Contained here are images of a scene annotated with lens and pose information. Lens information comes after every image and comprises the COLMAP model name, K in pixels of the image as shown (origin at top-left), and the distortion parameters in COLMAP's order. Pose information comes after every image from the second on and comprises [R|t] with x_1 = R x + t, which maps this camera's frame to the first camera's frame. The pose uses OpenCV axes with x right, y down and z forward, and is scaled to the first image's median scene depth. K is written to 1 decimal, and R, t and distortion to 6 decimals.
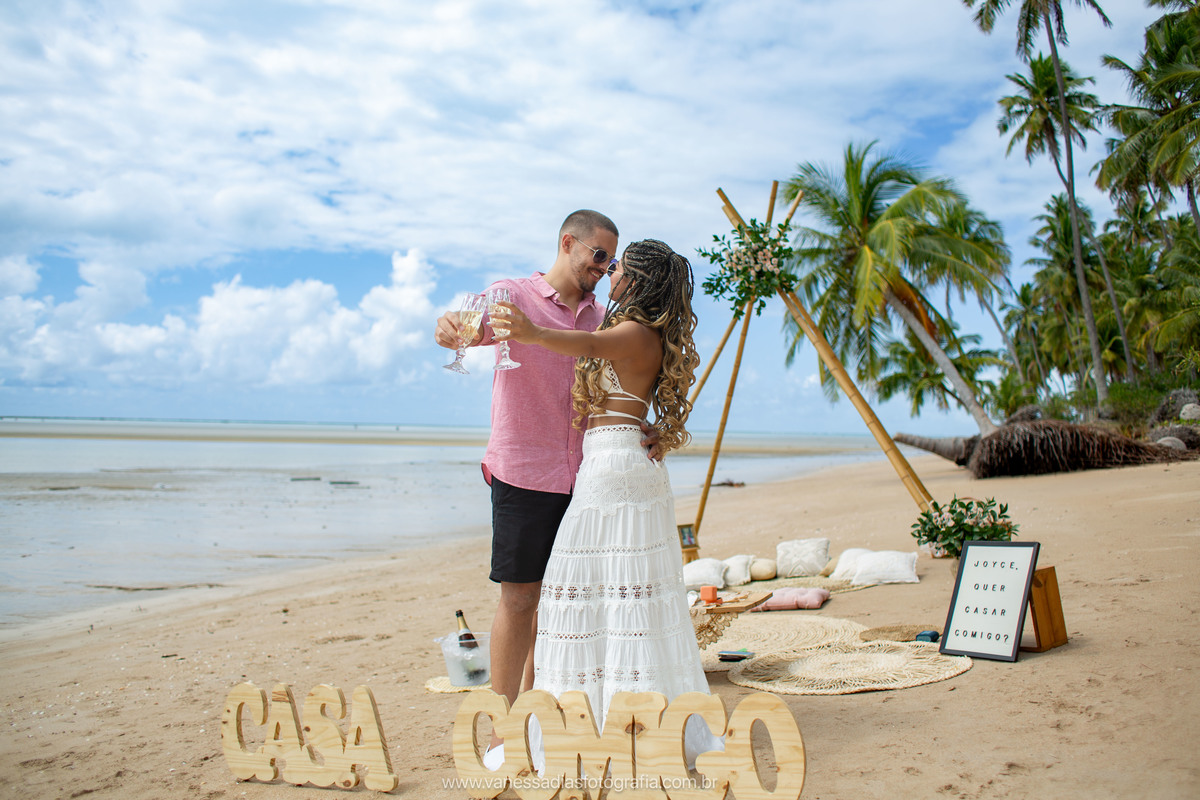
lens RADIAL K [[991.8, 0, 604.3], [0, 991.8, 395.0], [0, 0, 1]] dist [-0.092850, 0.121054]
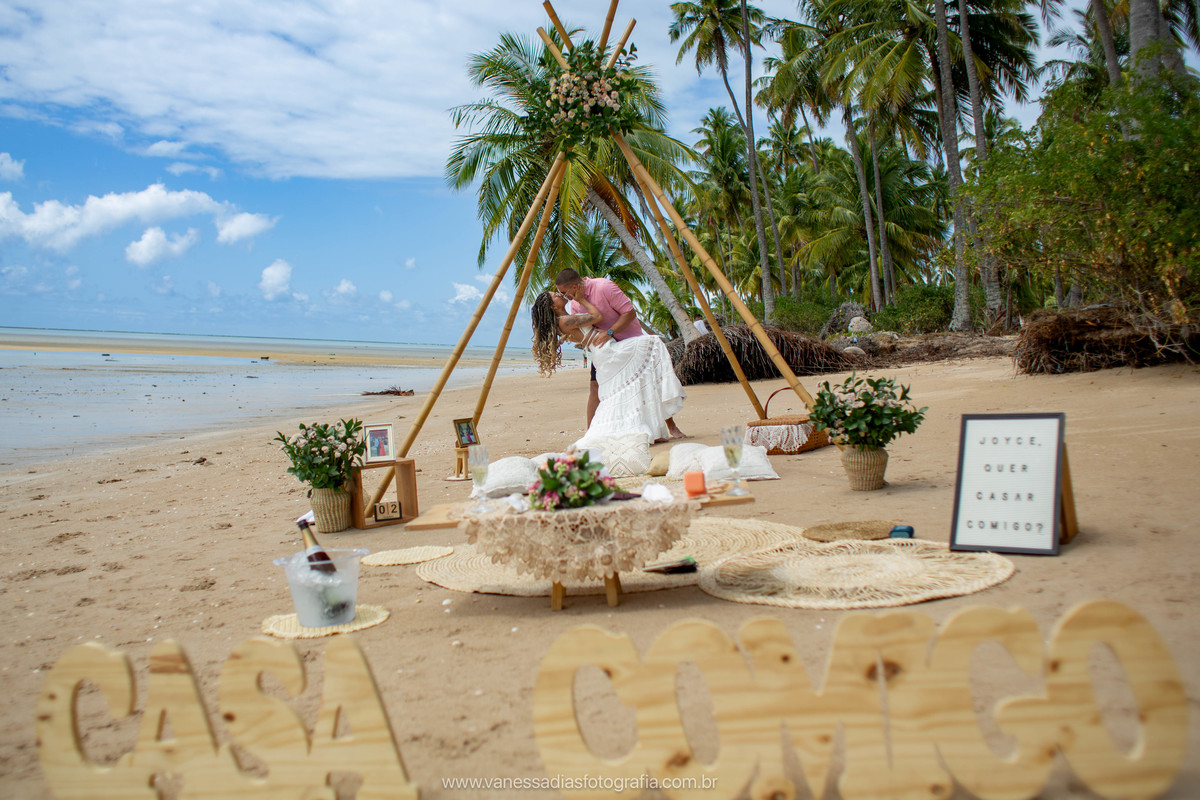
lens RADIAL K [[1060.1, 0, 564.0], [0, 1060.1, 362.7], [0, 0, 1]] dist [-0.101940, 0.134066]
pose [[0.950724, 0.014734, 0.309689, -0.039240], [-0.032017, 0.998196, 0.050799, 0.012664], [-0.308382, -0.058212, 0.949480, 0.048031]]
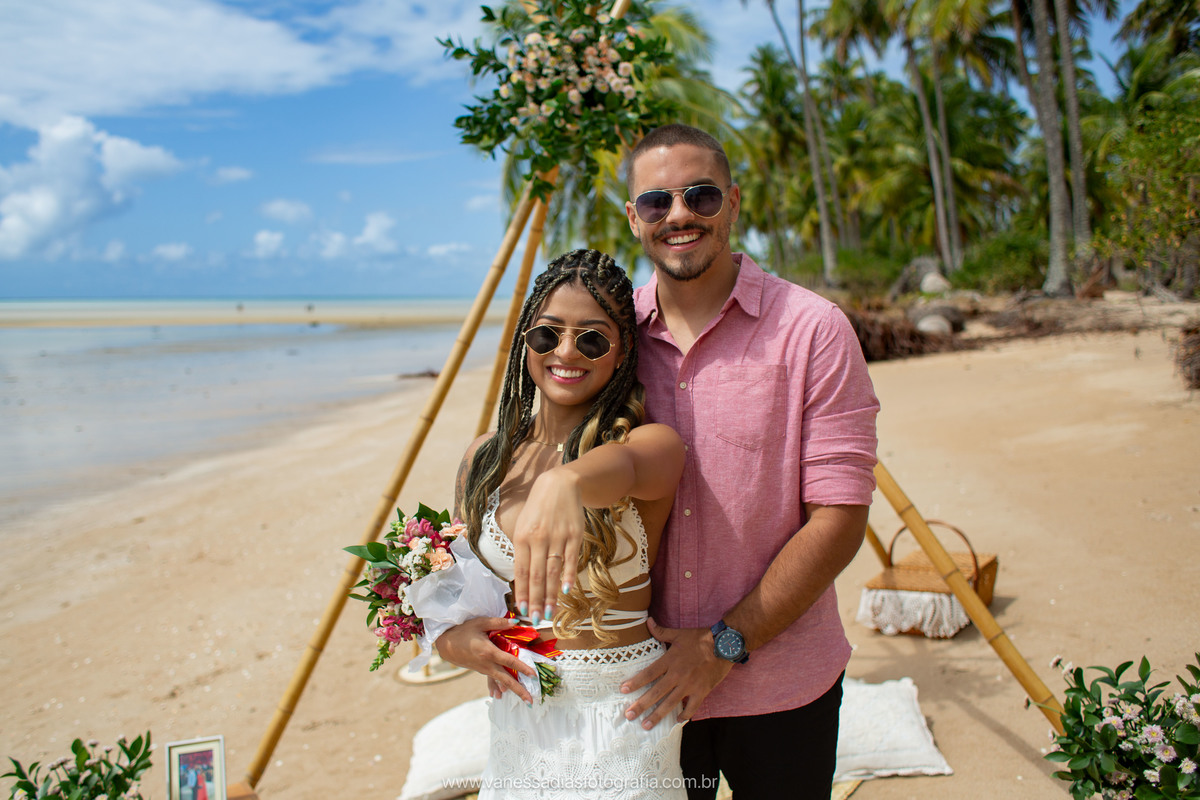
lens RADIAL K [[1048.0, 0, 574.3], [0, 1048.0, 395.5], [0, 0, 1]] dist [-0.100779, 0.133678]
pose [[0.962563, -0.048950, 0.266603, 0.005717], [0.013378, 0.990939, 0.133644, -0.015417], [-0.270729, -0.125074, 0.954496, 0.157130]]
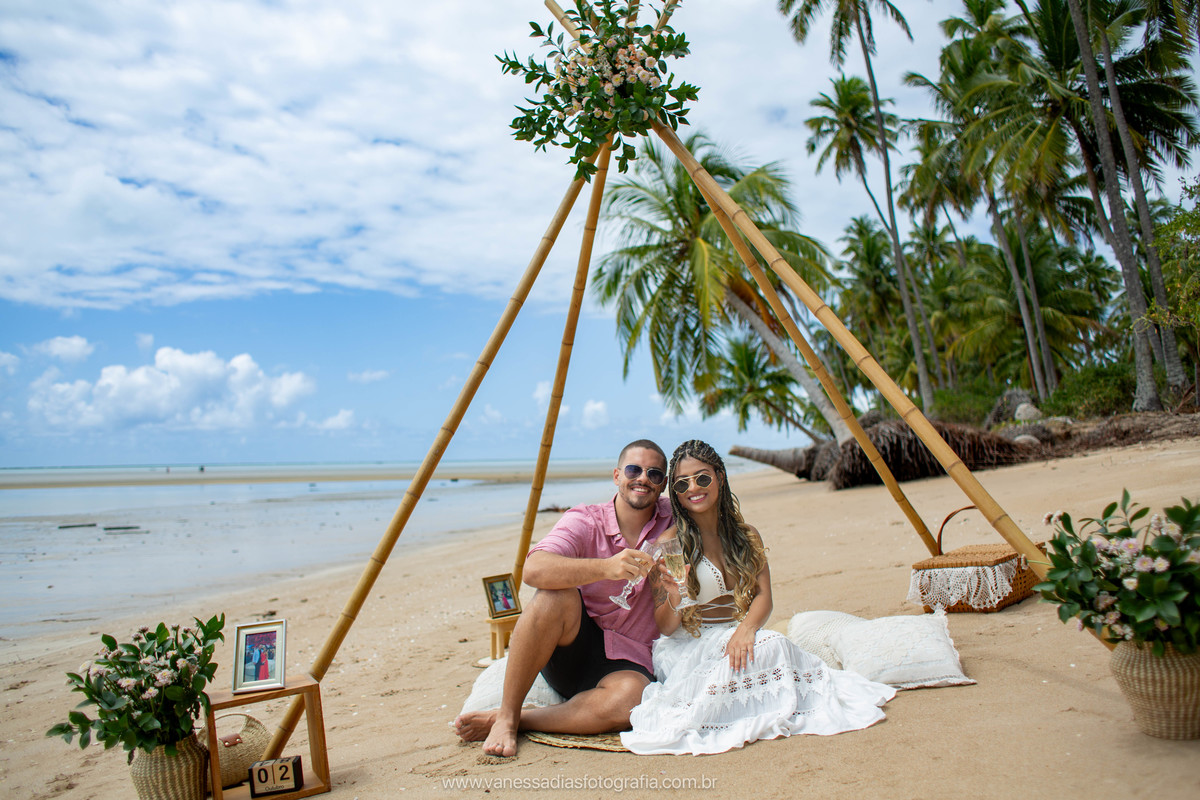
lens RADIAL K [[973.3, 0, 597.8], [0, 973.3, 395.6], [0, 0, 1]] dist [-0.101126, 0.136665]
pose [[0.984139, -0.027650, 0.175229, 0.014966], [0.032906, 0.999089, -0.027161, 0.014730], [-0.174319, 0.032496, 0.984153, 0.148067]]
